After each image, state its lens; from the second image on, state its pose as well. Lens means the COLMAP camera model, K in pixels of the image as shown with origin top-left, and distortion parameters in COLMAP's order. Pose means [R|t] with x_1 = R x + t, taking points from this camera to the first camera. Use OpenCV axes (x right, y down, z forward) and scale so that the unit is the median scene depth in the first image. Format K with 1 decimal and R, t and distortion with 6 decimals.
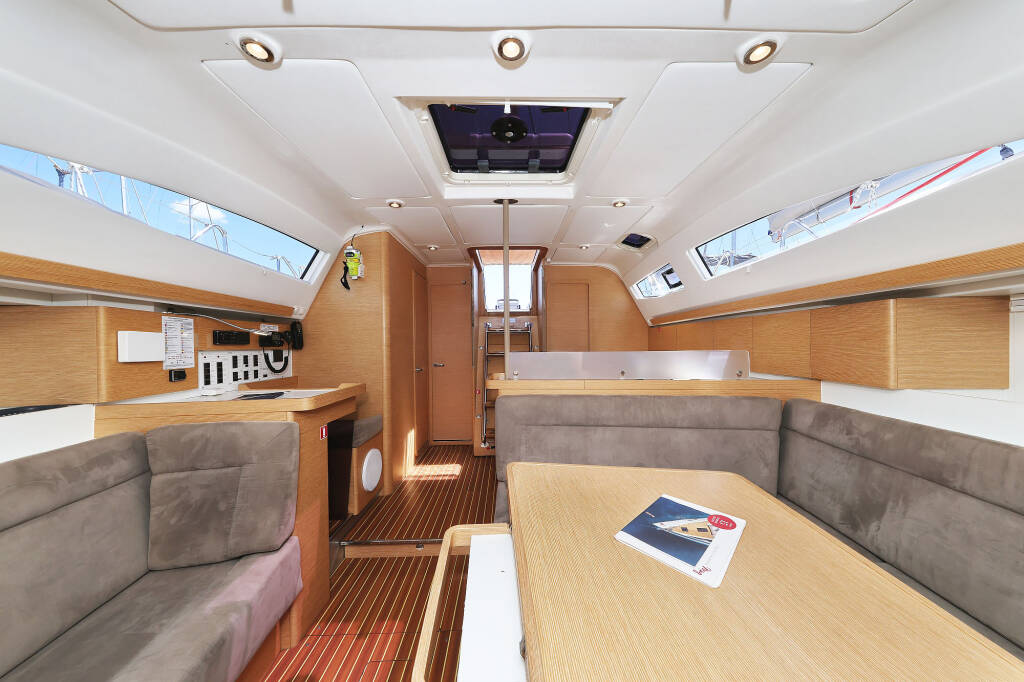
lens RADIAL K [[301.1, 0, 520.1], [0, 301.1, 344.9], [0, 0, 1]] dist [0.002033, -0.000492]
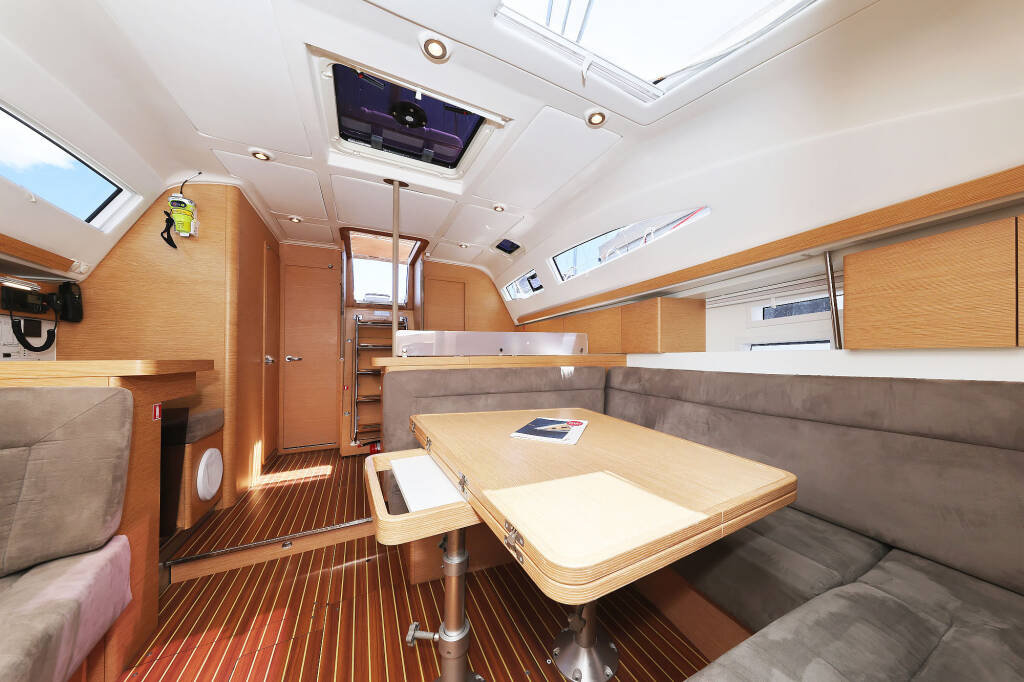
lens RADIAL K [[301.1, 0, 515.6], [0, 301.1, 355.3], [0, 0, 1]] dist [0.002033, -0.000492]
pose [[0.910434, 0.007248, 0.413591, -0.110484], [-0.005561, 0.999971, -0.005284, 0.131513], [-0.413617, 0.002511, 0.910448, -0.120720]]
